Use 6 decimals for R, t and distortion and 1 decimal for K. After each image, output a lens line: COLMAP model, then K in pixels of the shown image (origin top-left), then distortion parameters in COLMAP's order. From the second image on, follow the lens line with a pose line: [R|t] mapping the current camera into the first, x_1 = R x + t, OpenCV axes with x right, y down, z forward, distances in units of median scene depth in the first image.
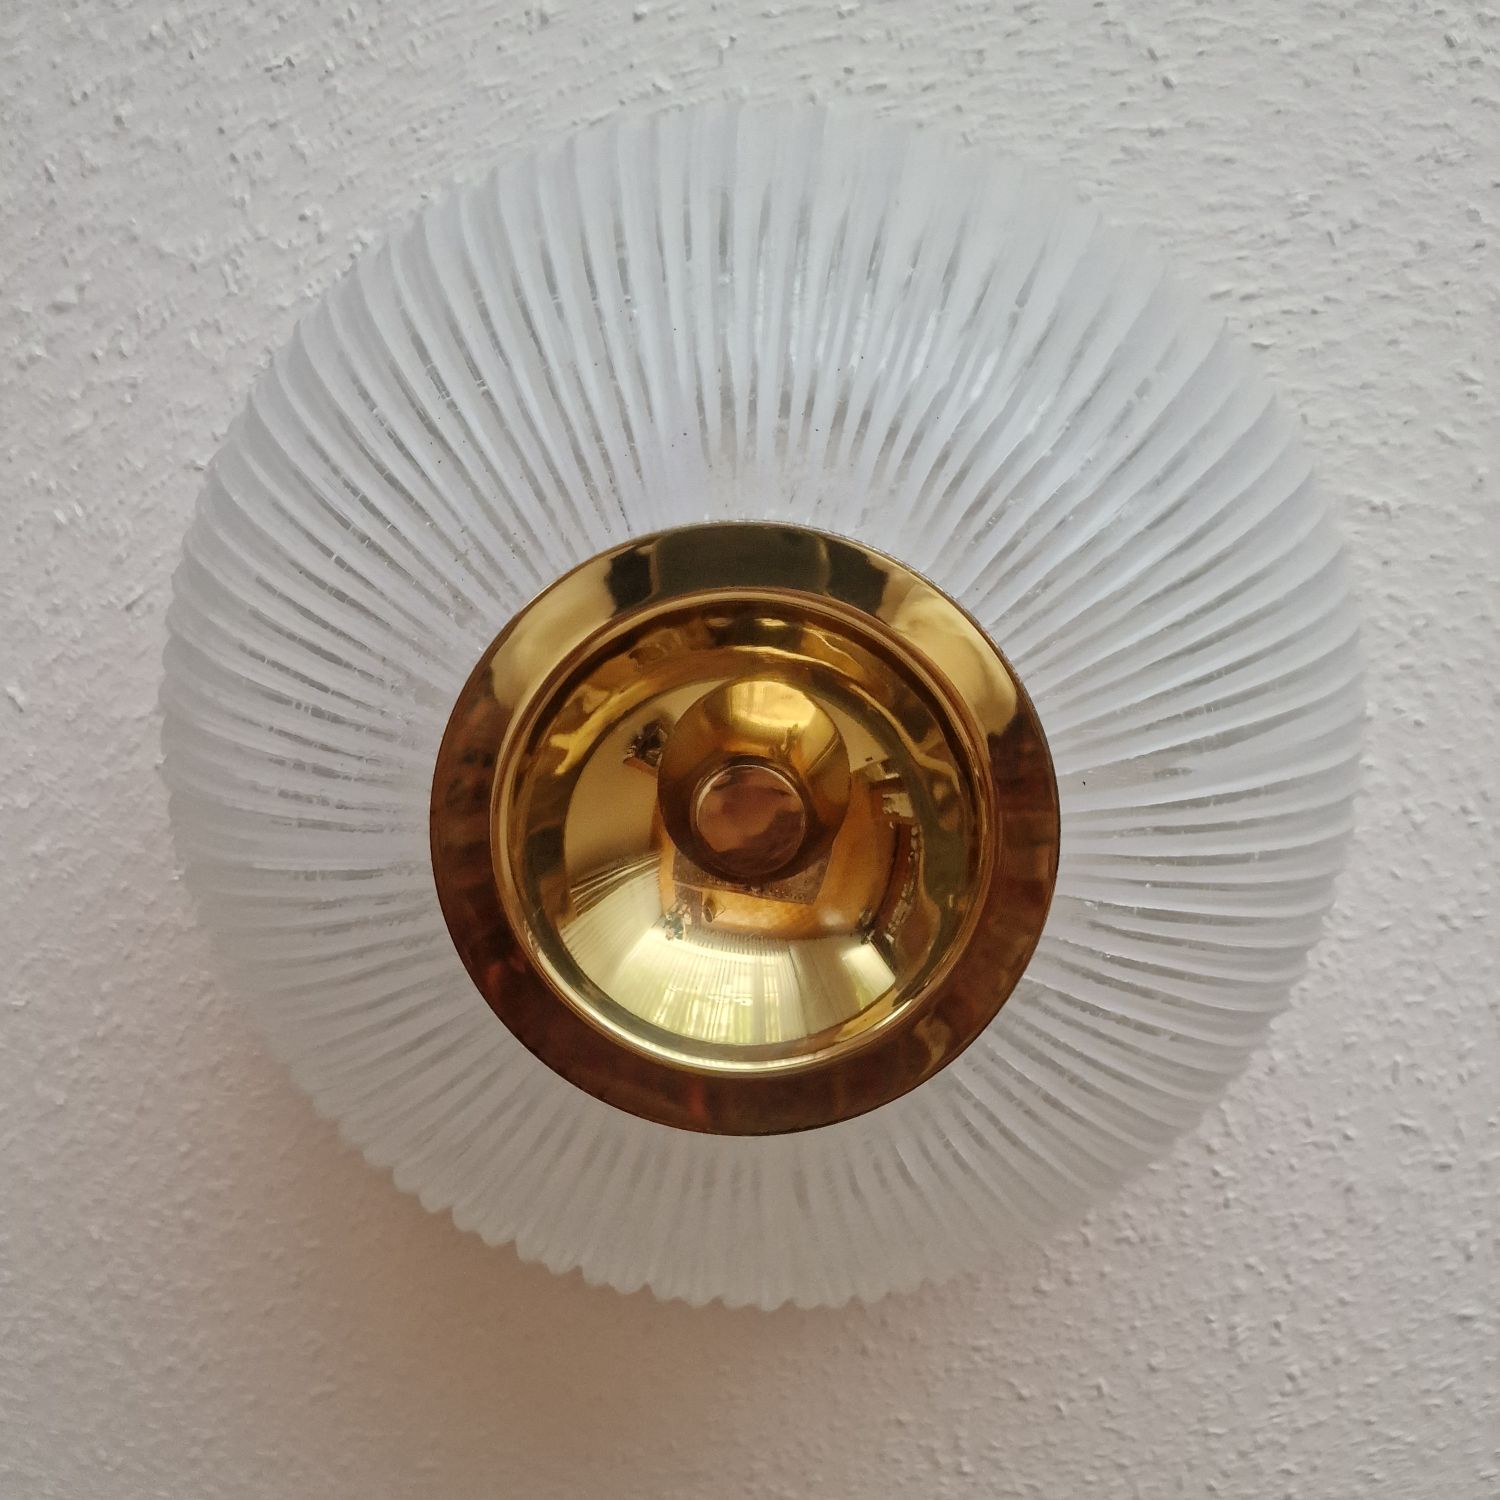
lens RADIAL K [[1435.3, 0, 744.7], [0, 1435.3, 712.7], [0, 0, 1]] dist [0.066896, -0.074469]
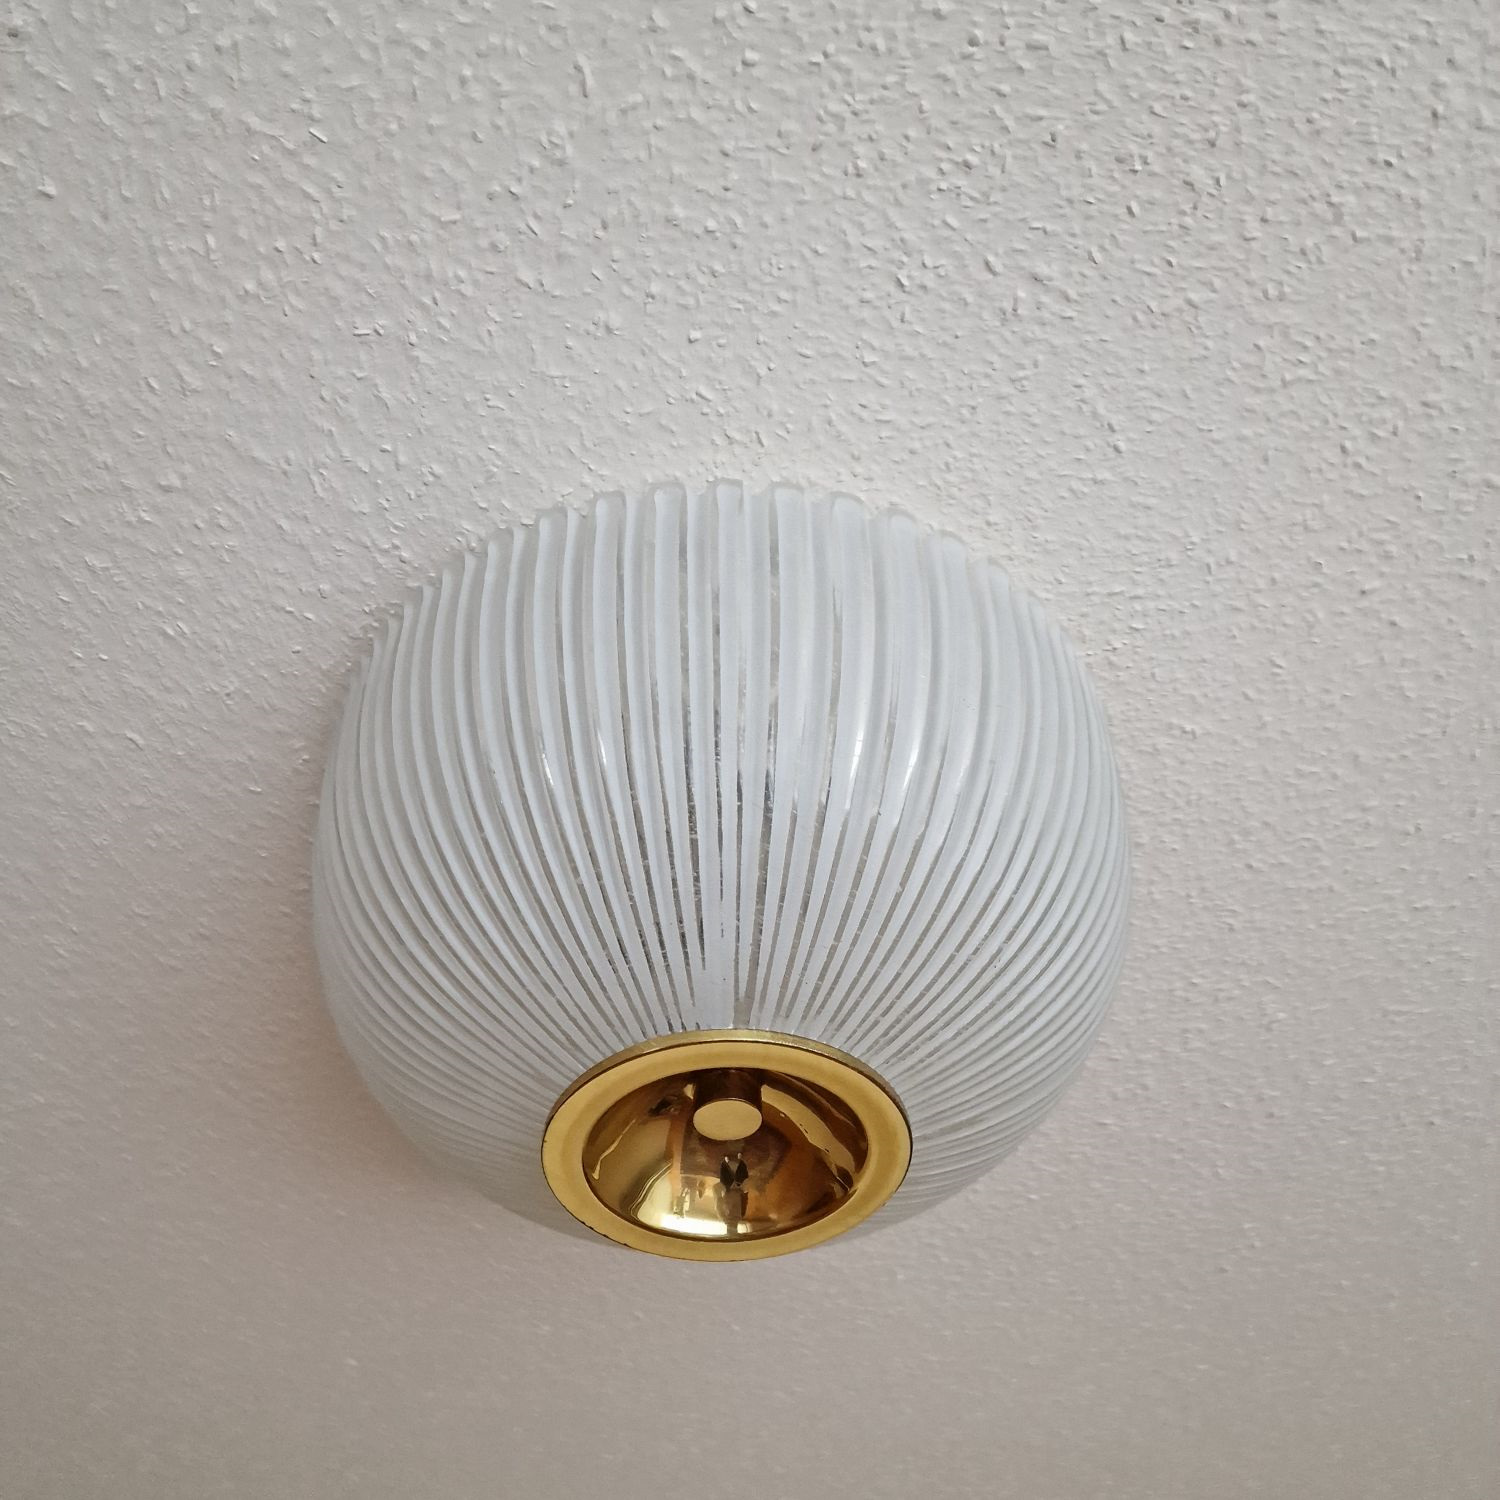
lens RADIAL K [[1486.0, 0, 750.0], [0, 1486.0, 750.0], [0, 0, 1]] dist [0.061358, -0.012670]
pose [[0.987689, 0.071905, 0.138926, -0.167095], [-0.133858, 0.848051, 0.512730, -0.807347], [-0.080948, -0.525014, 0.847235, -0.168899]]
